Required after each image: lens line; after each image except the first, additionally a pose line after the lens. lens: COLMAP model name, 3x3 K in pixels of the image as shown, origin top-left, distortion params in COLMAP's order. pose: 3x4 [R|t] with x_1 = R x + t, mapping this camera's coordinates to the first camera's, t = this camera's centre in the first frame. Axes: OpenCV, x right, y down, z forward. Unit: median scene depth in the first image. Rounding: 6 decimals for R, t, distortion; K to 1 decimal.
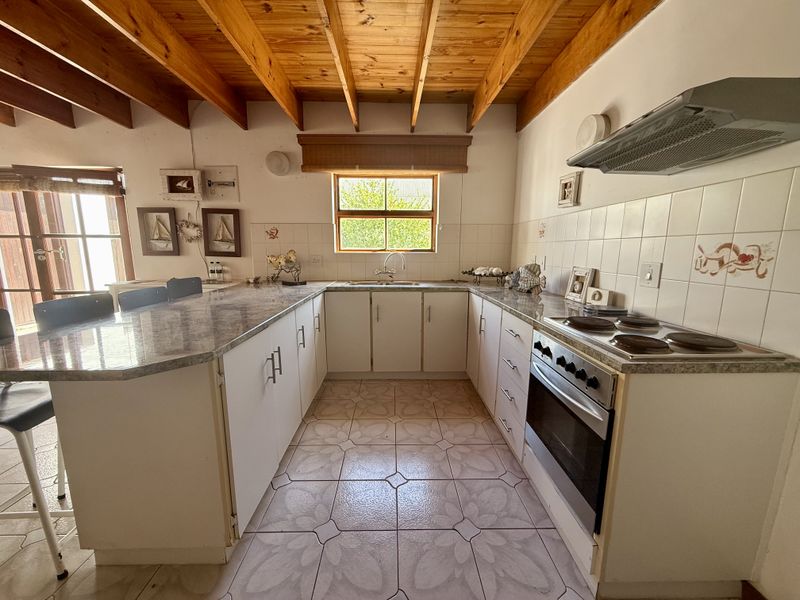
lens RADIAL K [[319.7, 0, 398.2], [0, 319.7, 301.1], [0, 0, 1]] dist [0.001672, -0.000112]
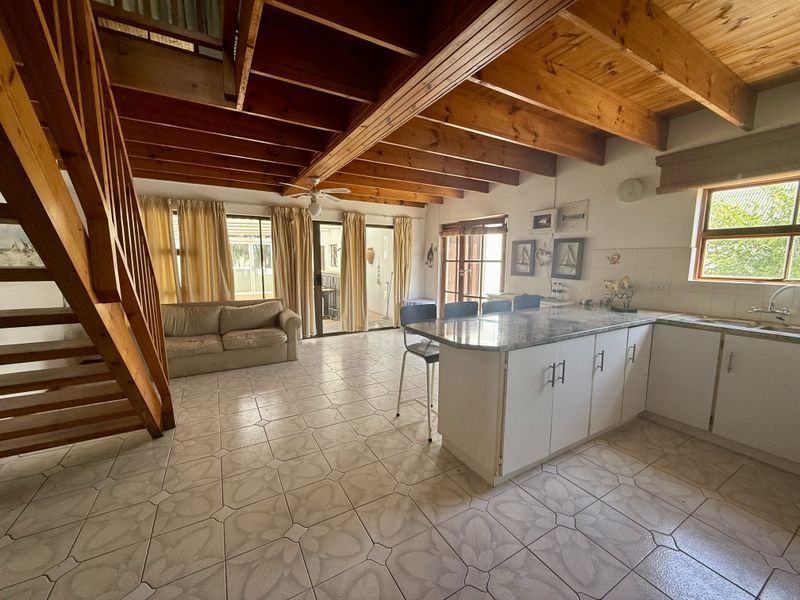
lens RADIAL K [[319.7, 0, 398.7], [0, 319.7, 300.6], [0, 0, 1]] dist [0.001672, -0.000112]
pose [[0.487156, 0.108888, -0.866500, 0.180862], [-0.147215, 0.988237, 0.041421, -0.020907], [0.860818, 0.107383, 0.497455, -0.092987]]
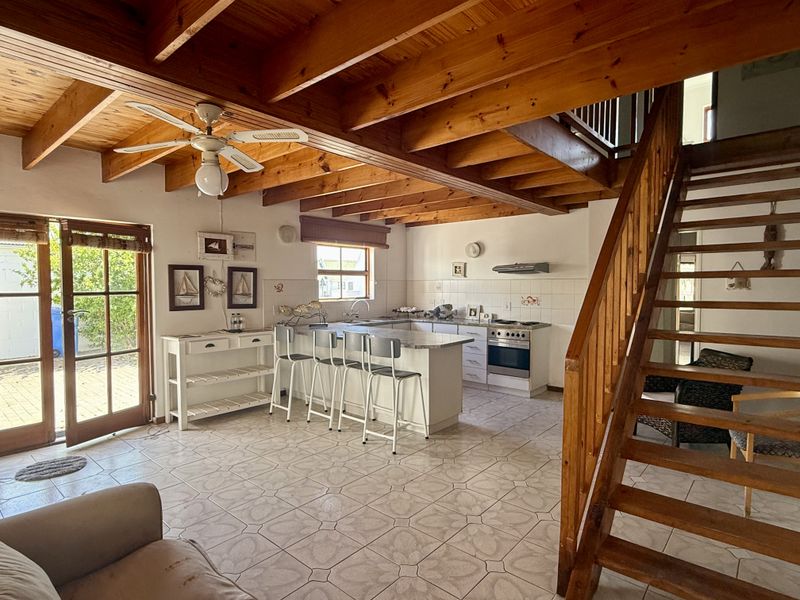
lens RADIAL K [[439.5, 0, 399.6], [0, 439.5, 300.3], [0, 0, 1]] dist [0.000786, 0.000162]
pose [[0.665251, -0.032884, 0.745896, -1.393160], [0.124689, 0.989893, -0.067567, 0.006895], [-0.736135, 0.137954, 0.662627, -0.461133]]
